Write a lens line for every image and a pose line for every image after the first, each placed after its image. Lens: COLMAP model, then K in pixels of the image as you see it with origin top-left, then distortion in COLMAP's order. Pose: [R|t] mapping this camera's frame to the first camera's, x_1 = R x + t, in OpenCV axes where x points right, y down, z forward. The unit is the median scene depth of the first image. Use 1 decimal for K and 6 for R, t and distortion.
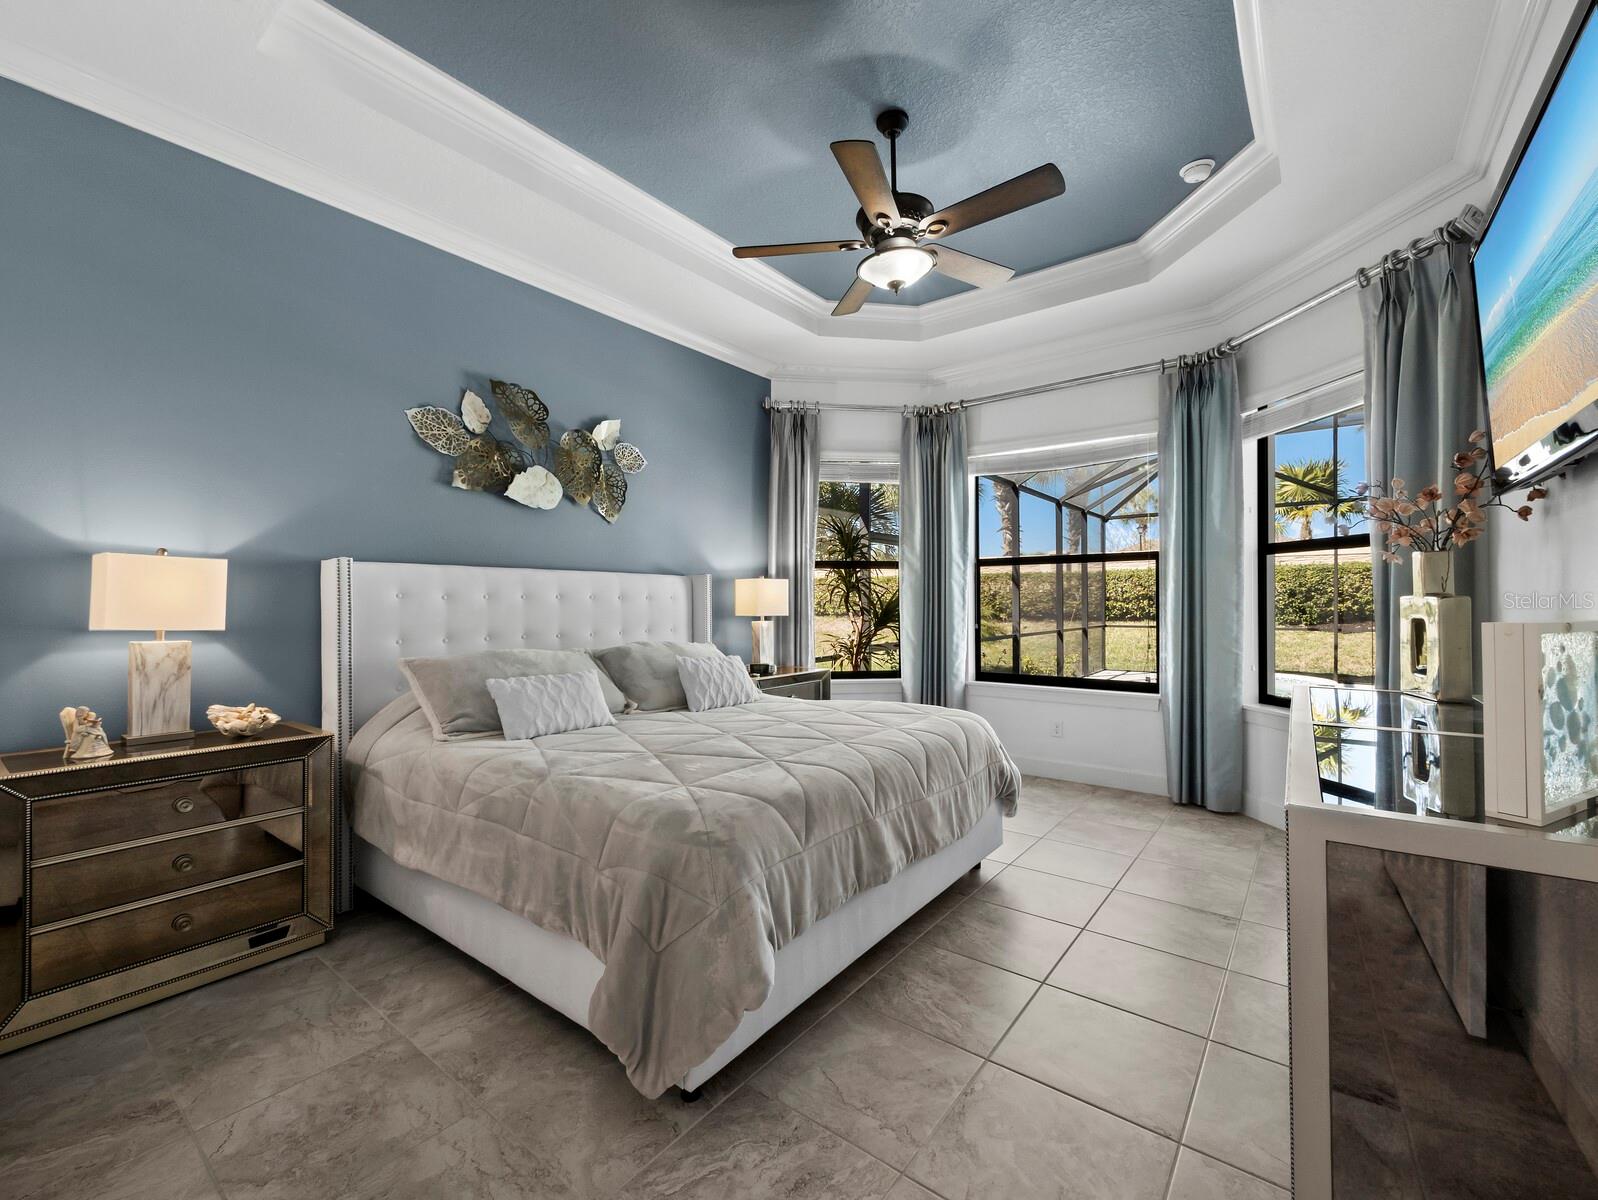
lens RADIAL K [[673.1, 0, 799.0], [0, 673.1, 600.0], [0, 0, 1]] dist [-0.001932, -0.000195]
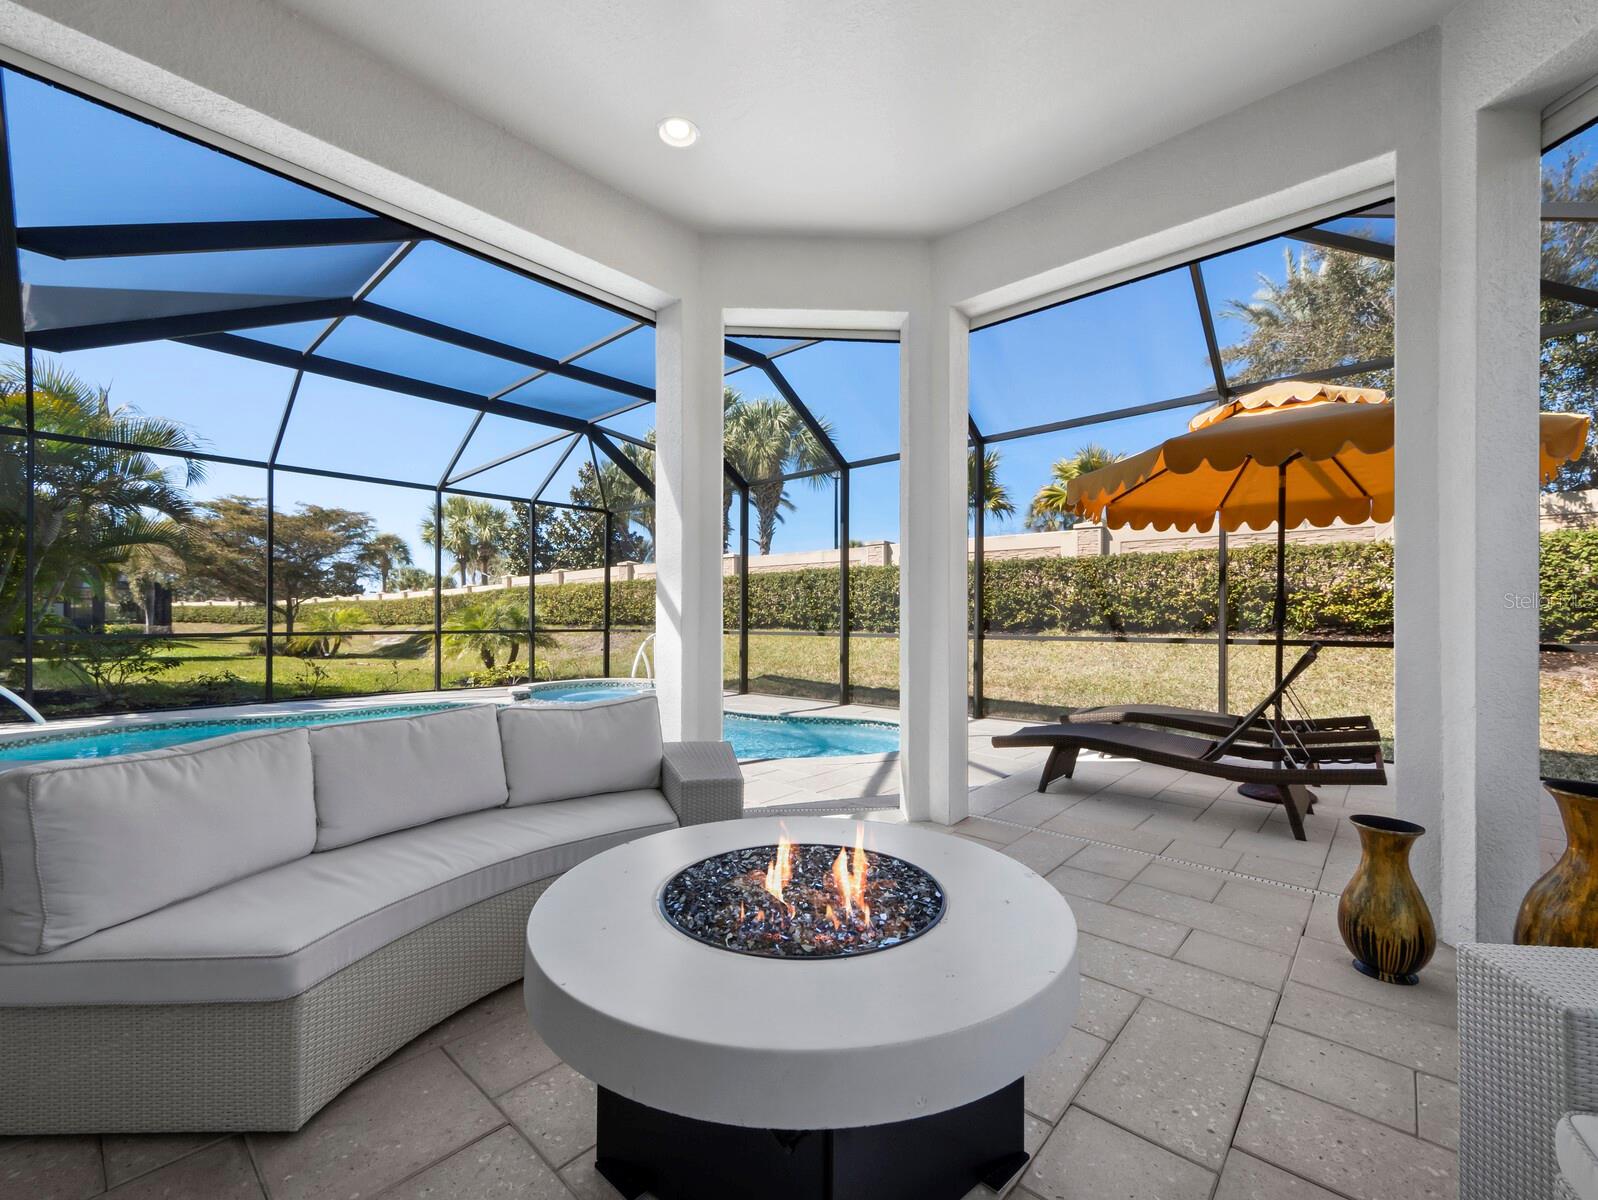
lens RADIAL K [[674.2, 0, 803.8], [0, 674.2, 613.7], [0, 0, 1]] dist [0.000373, -0.000011]
pose [[0.997976, 0.001936, -0.063561, 2.039623], [-0.002319, 0.999980, -0.005965, 0.055202], [0.063548, 0.006100, 0.997960, 0.287021]]
